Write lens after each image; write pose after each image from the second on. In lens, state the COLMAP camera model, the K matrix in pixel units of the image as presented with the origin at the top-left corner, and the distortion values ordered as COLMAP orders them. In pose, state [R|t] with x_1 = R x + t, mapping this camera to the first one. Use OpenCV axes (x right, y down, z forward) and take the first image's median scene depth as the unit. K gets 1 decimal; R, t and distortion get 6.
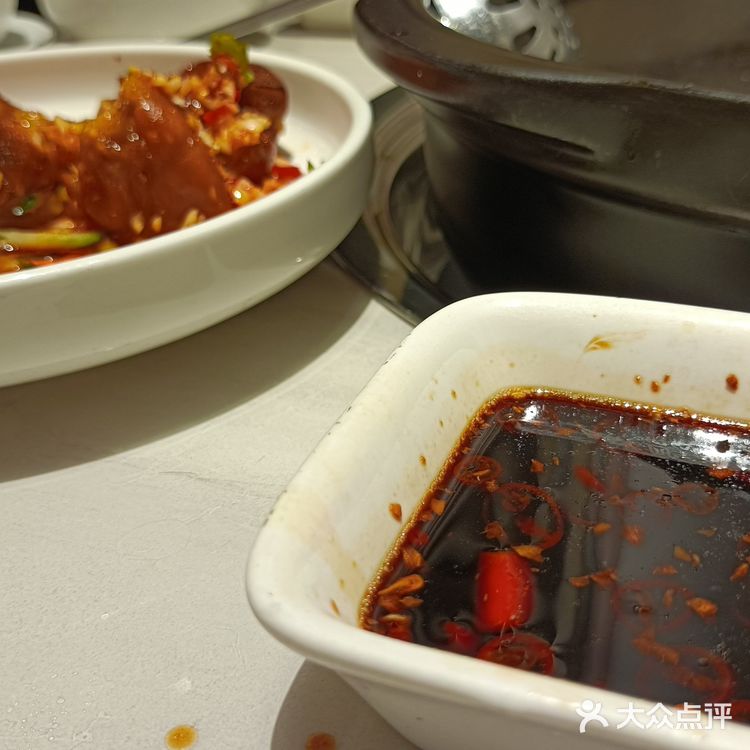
lens RADIAL K [[1060.0, 0, 375.0], [0, 1060.0, 375.0], [0, 0, 1]] dist [0.028496, -0.109251]
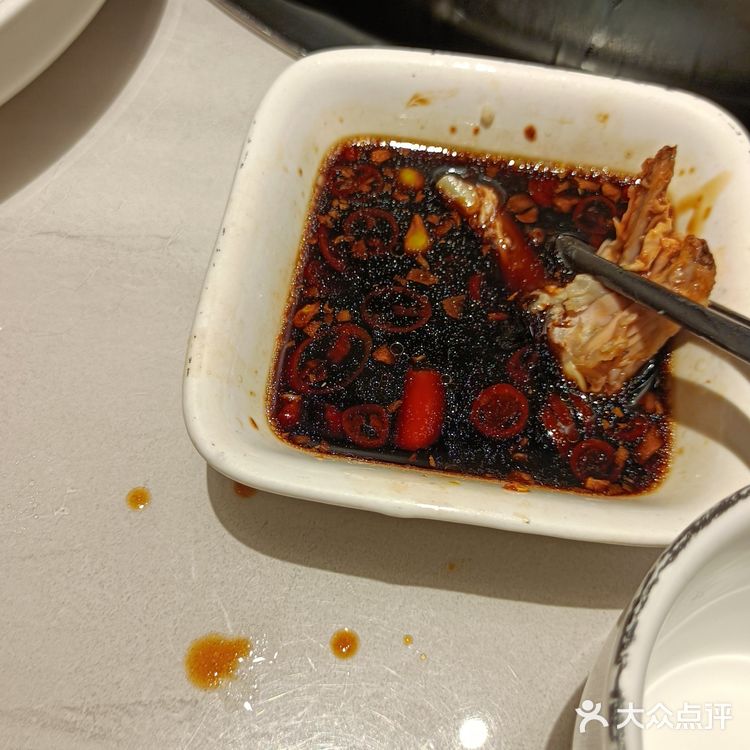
lens RADIAL K [[1060.0, 0, 375.0], [0, 1060.0, 375.0], [0, 0, 1]] dist [0.028496, -0.109251]
pose [[0.969969, -0.172546, 0.171429, -0.078007], [0.055950, 0.844188, 0.533119, -0.387593], [-0.236706, -0.507518, 0.828490, -0.073743]]
